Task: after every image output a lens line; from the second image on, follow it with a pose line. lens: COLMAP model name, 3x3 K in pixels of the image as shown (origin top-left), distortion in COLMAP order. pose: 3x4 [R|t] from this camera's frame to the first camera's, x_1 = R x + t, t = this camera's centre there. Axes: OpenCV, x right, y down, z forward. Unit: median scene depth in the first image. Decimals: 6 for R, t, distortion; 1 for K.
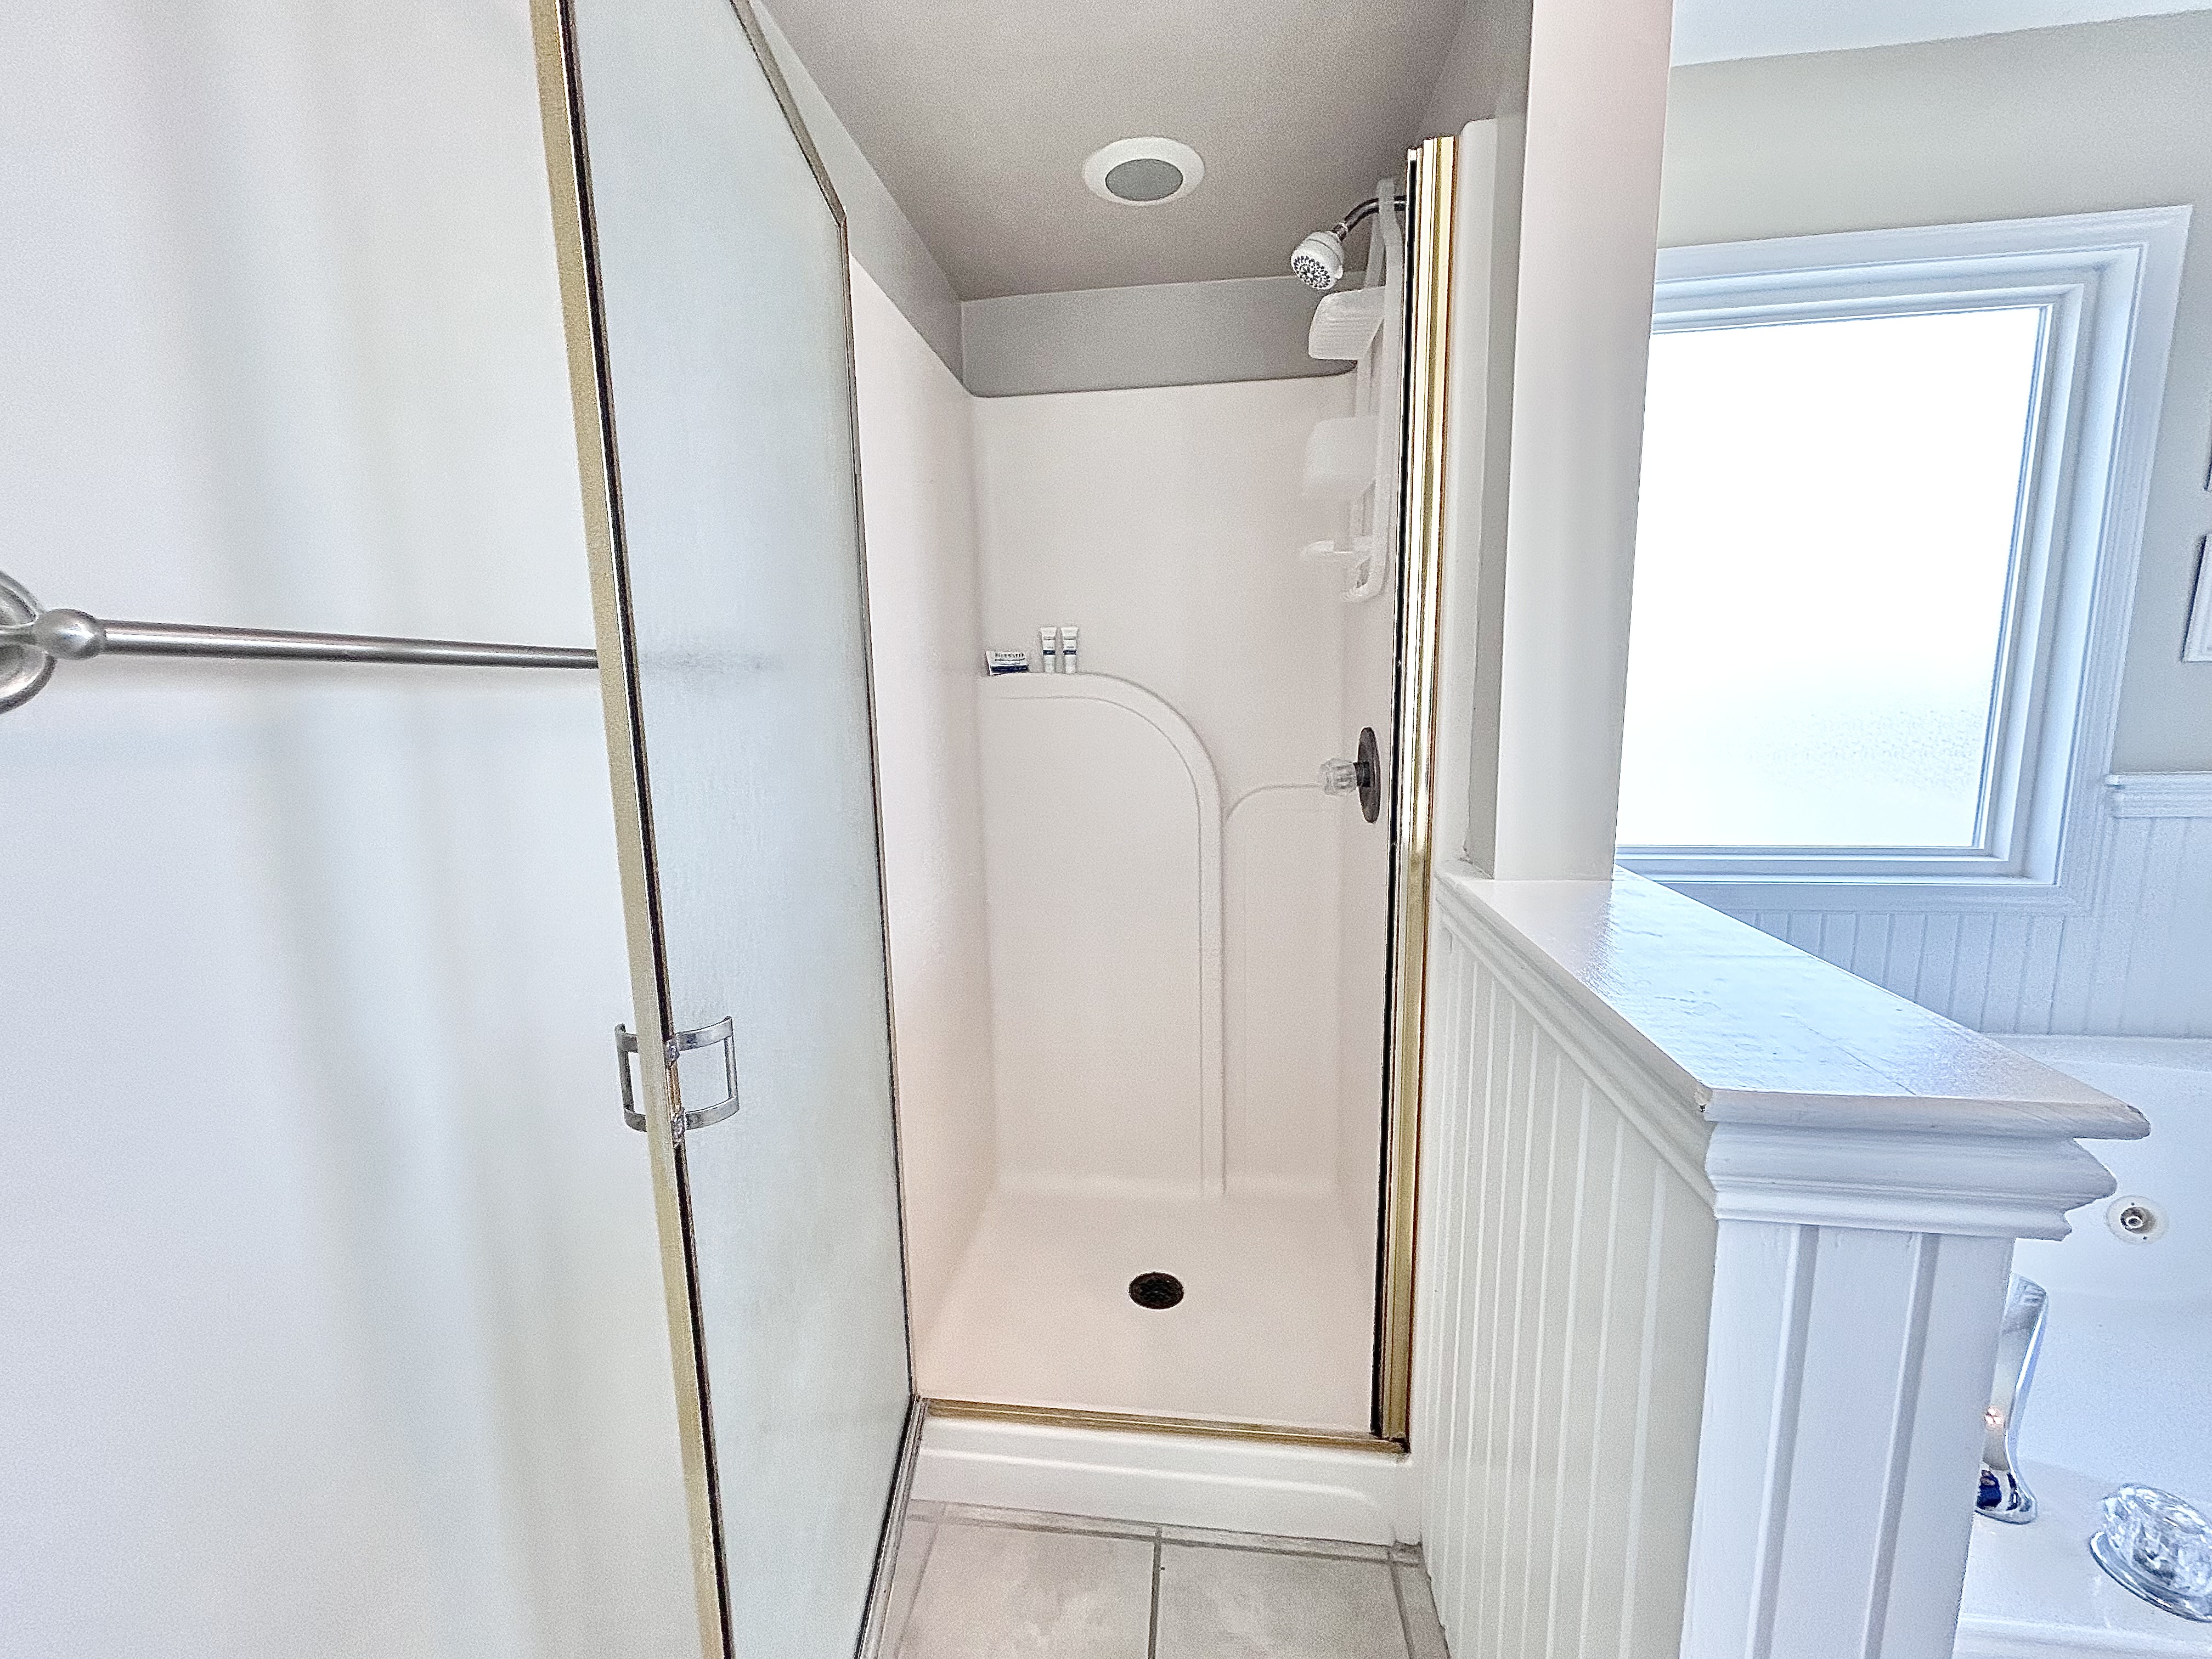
lens RADIAL K [[885.3, 0, 1115.1], [0, 885.3, 842.8], [0, 0, 1]] dist [0.000110, 0.000129]
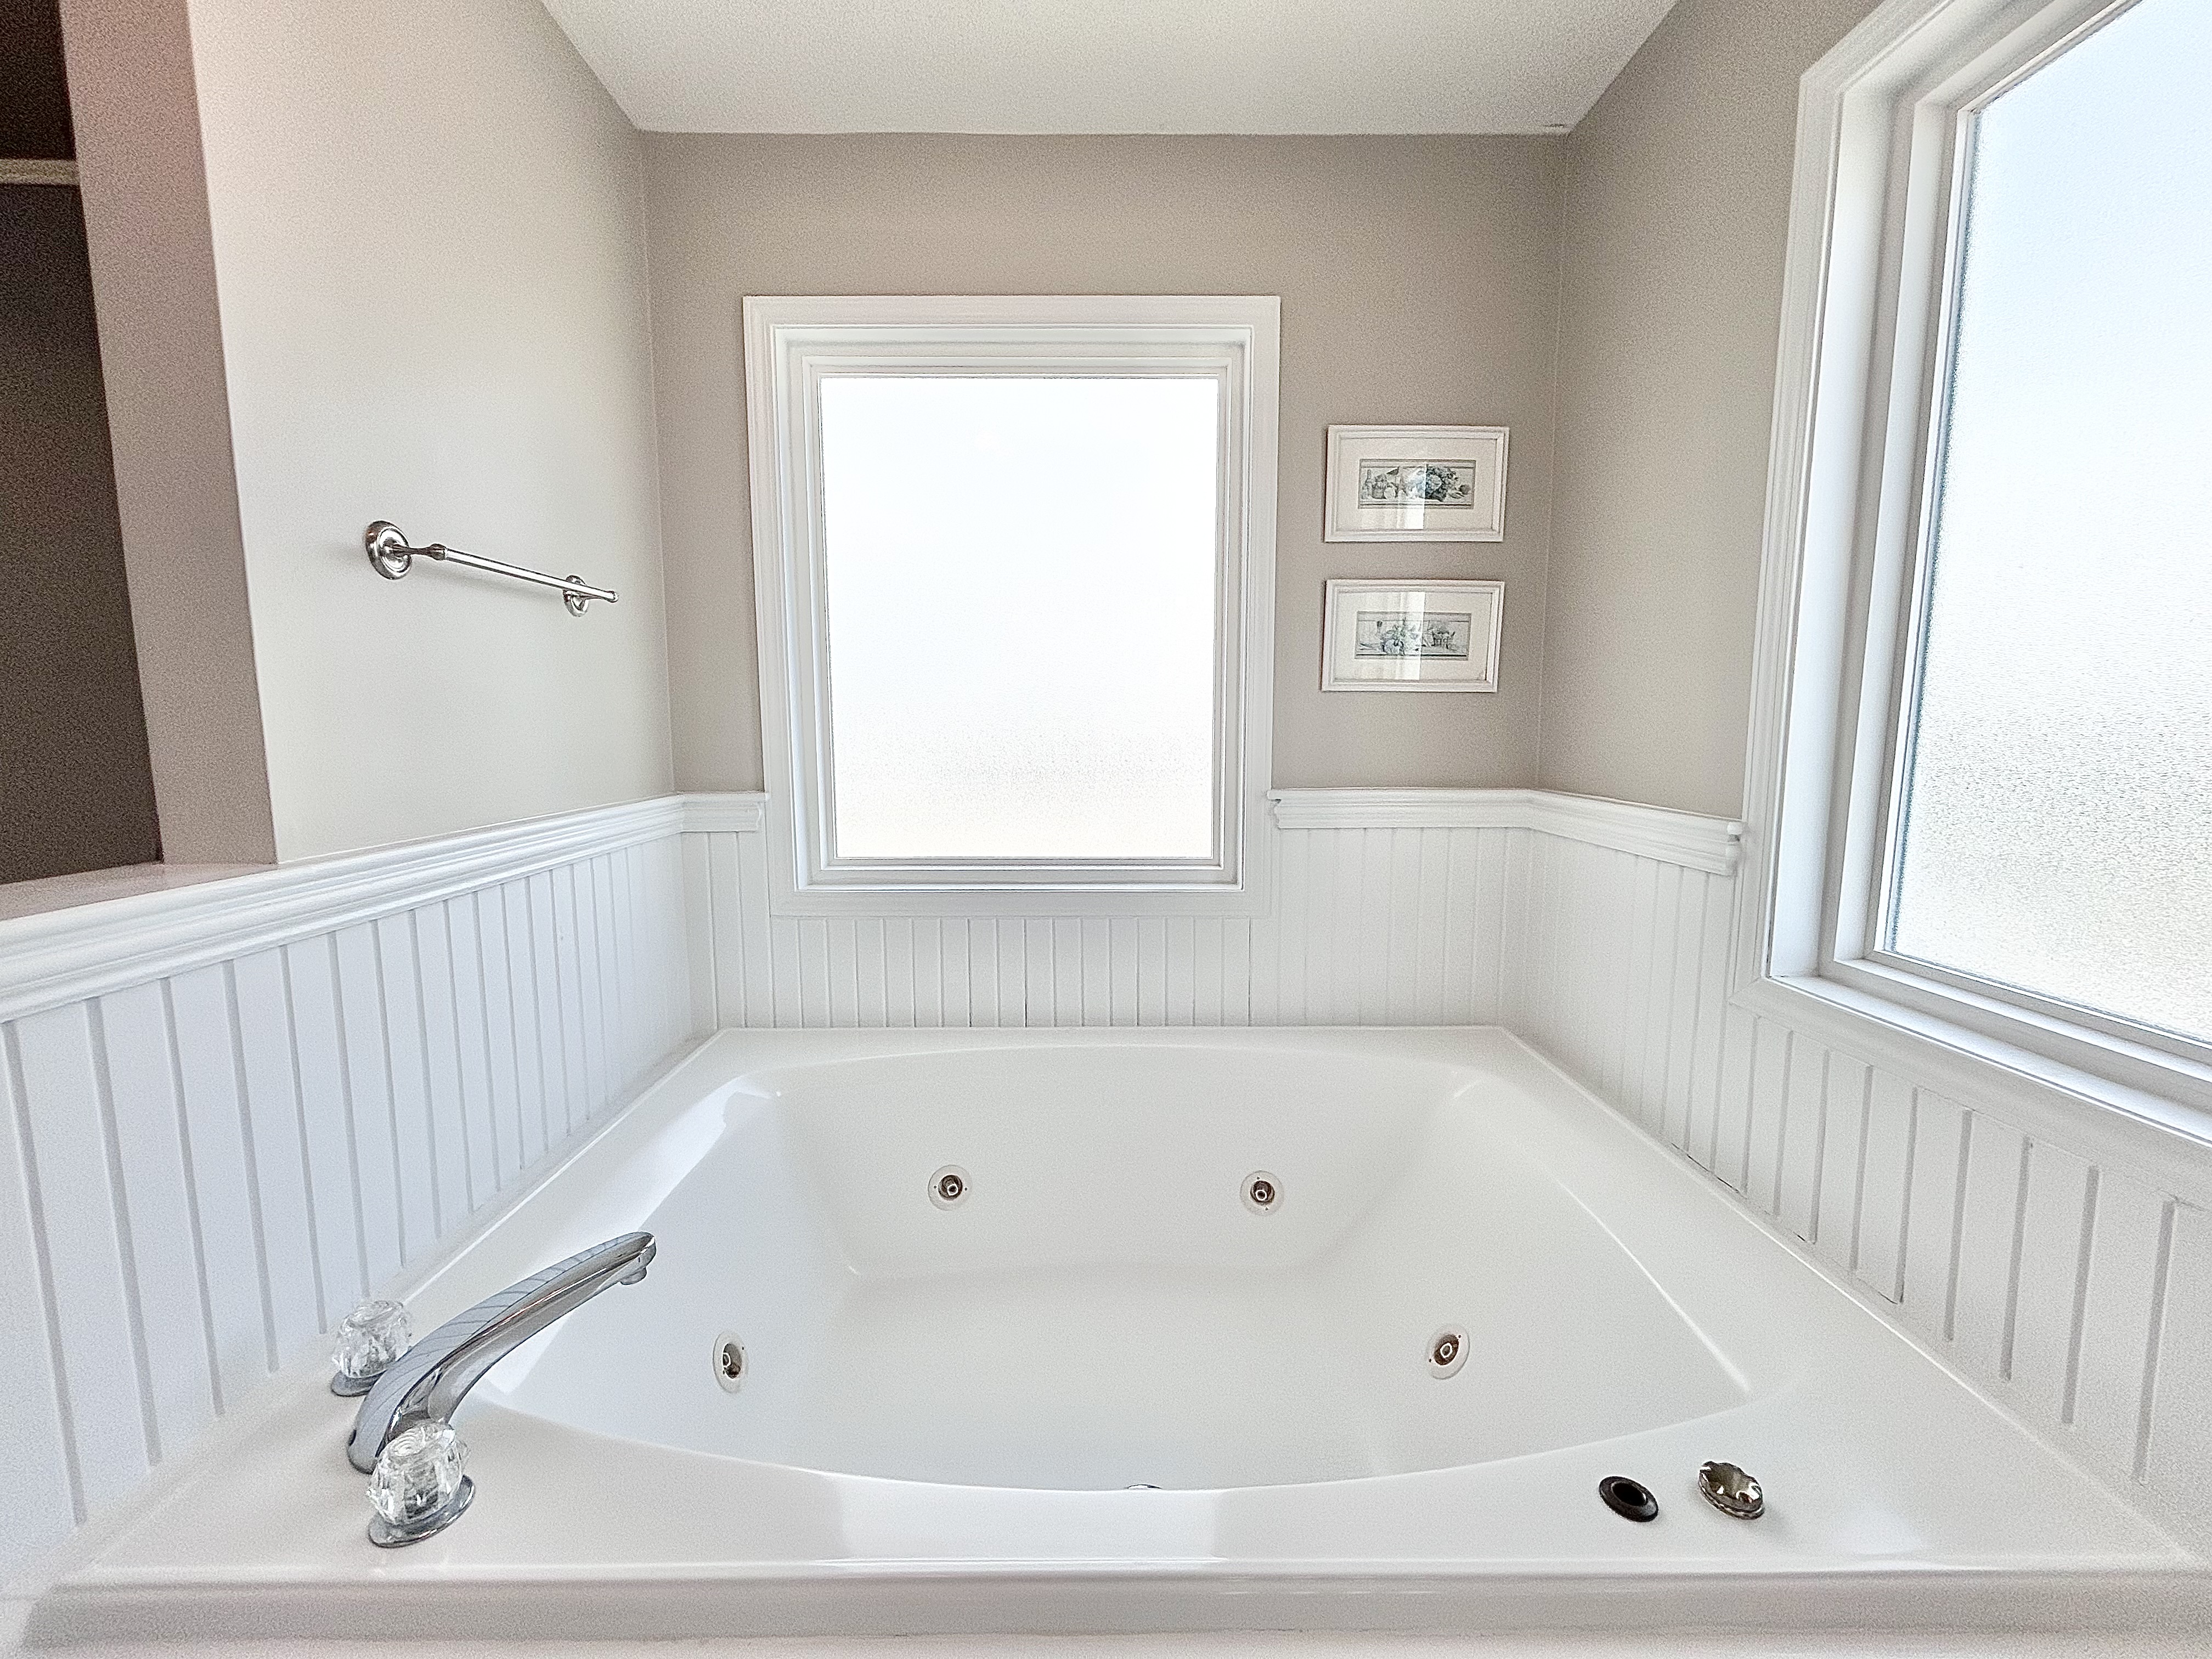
lens RADIAL K [[898.9, 0, 1106.0], [0, 898.9, 829.5], [0, 0, 1]] dist [0.000363, 0.000239]
pose [[0.989779, -0.003869, 0.142556, 0.725376], [0.009128, 0.999301, -0.036250, 0.011680], [-0.142316, 0.037181, 0.989123, -0.085711]]
